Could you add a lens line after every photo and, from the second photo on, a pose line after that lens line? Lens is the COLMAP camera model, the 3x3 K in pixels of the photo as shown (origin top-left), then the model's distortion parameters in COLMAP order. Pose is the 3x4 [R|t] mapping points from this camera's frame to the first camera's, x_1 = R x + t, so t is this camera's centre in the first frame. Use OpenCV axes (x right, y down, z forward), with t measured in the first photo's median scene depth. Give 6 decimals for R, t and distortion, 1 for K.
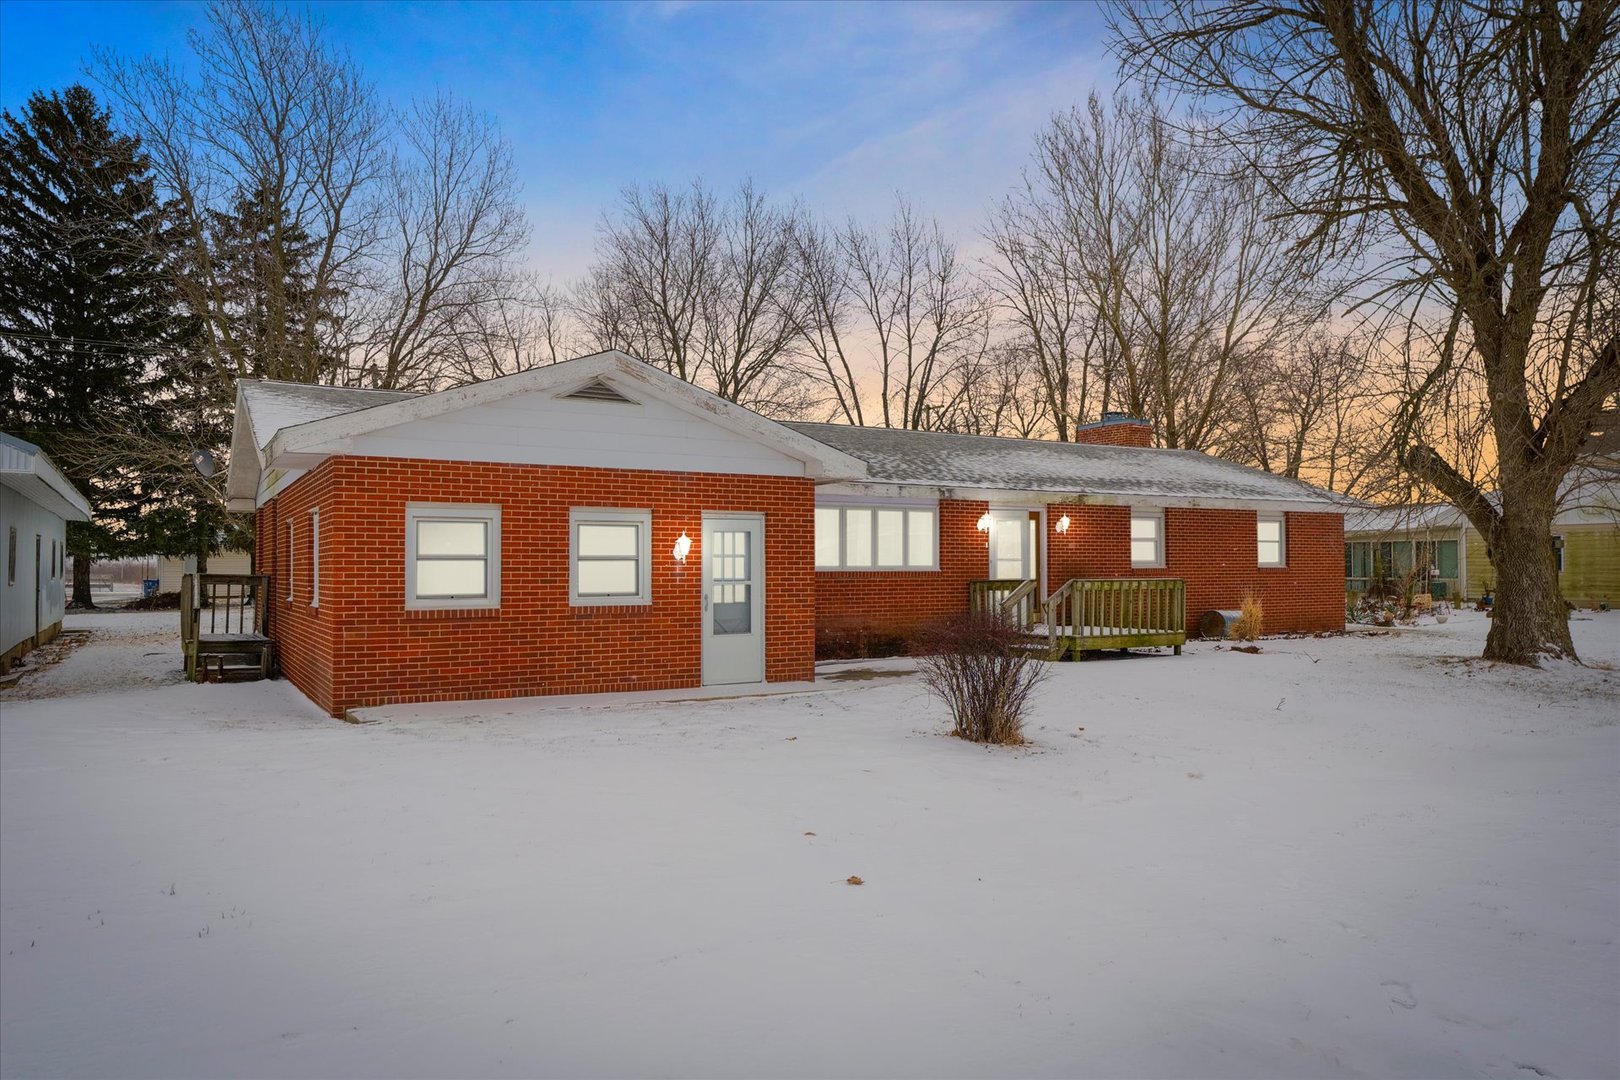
lens RADIAL K [[1082.7, 0, 835.2], [0, 1082.7, 545.0], [0, 0, 1]] dist [-0.000452, -0.000226]
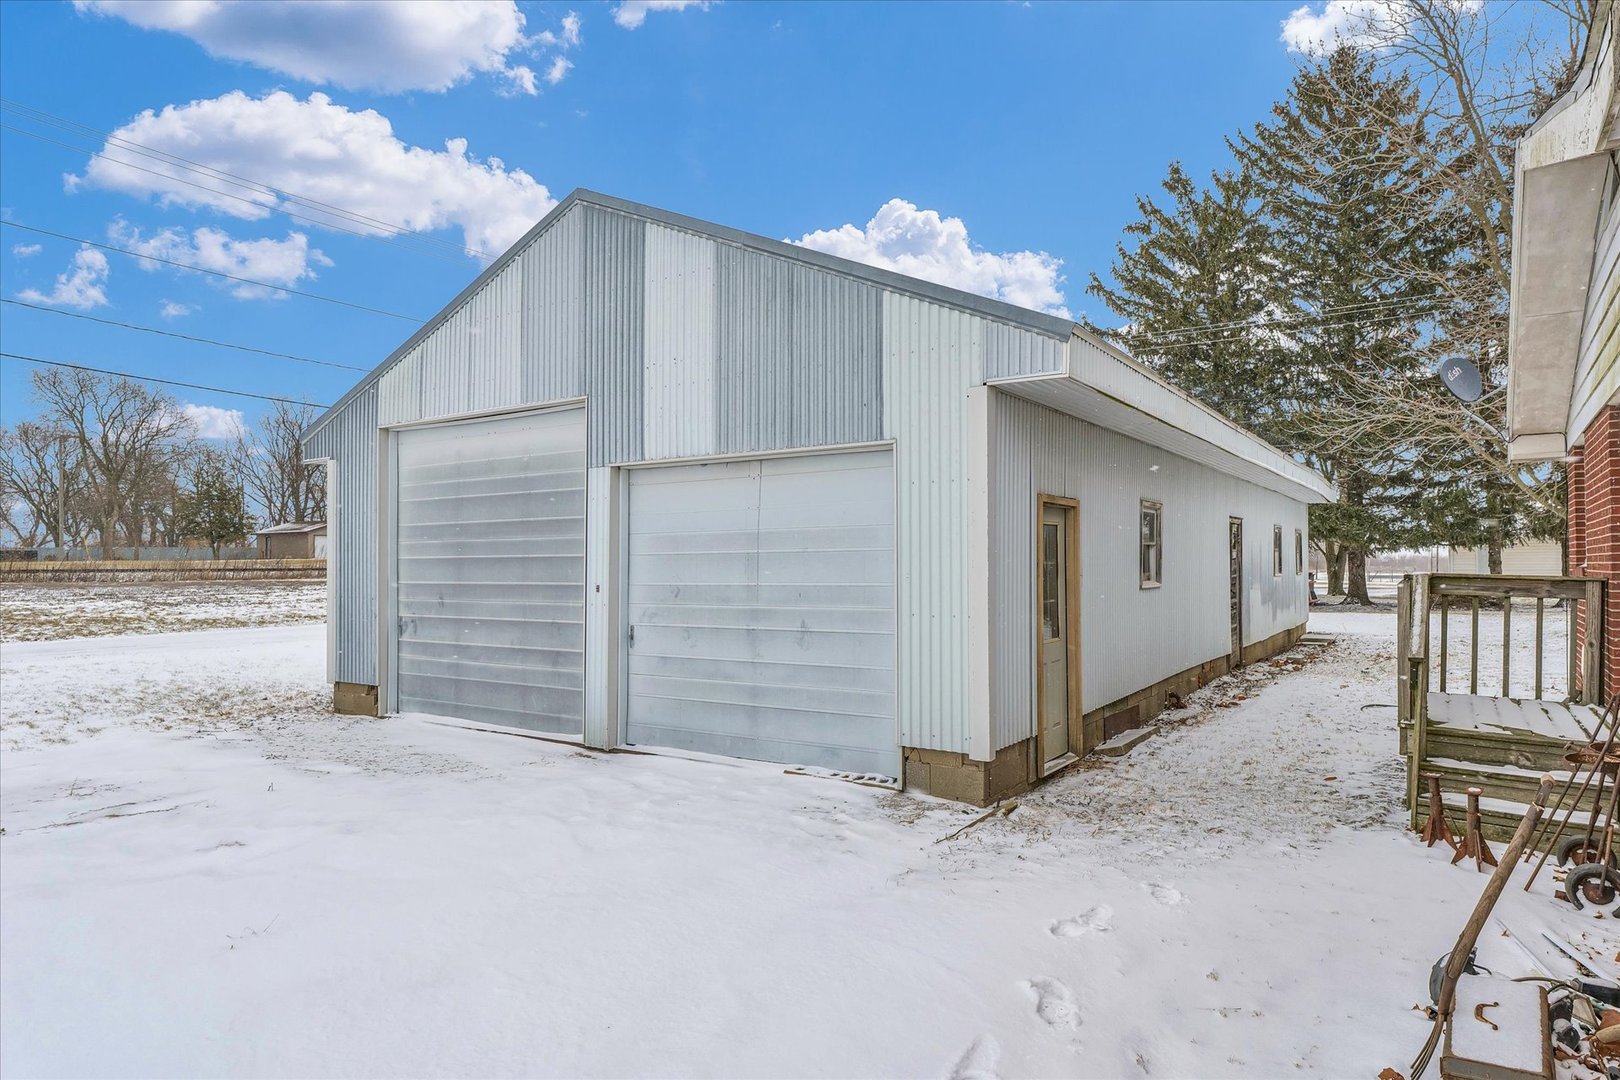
lens RADIAL K [[988.2, 0, 788.4], [0, 988.2, 542.7], [0, 0, 1]] dist [0.004615, 0.001763]
pose [[0.401267, -0.017720, -0.915790, -0.402808], [0.021469, 0.999720, -0.009937, 0.013765], [0.915709, -0.015674, 0.401535, 0.750392]]
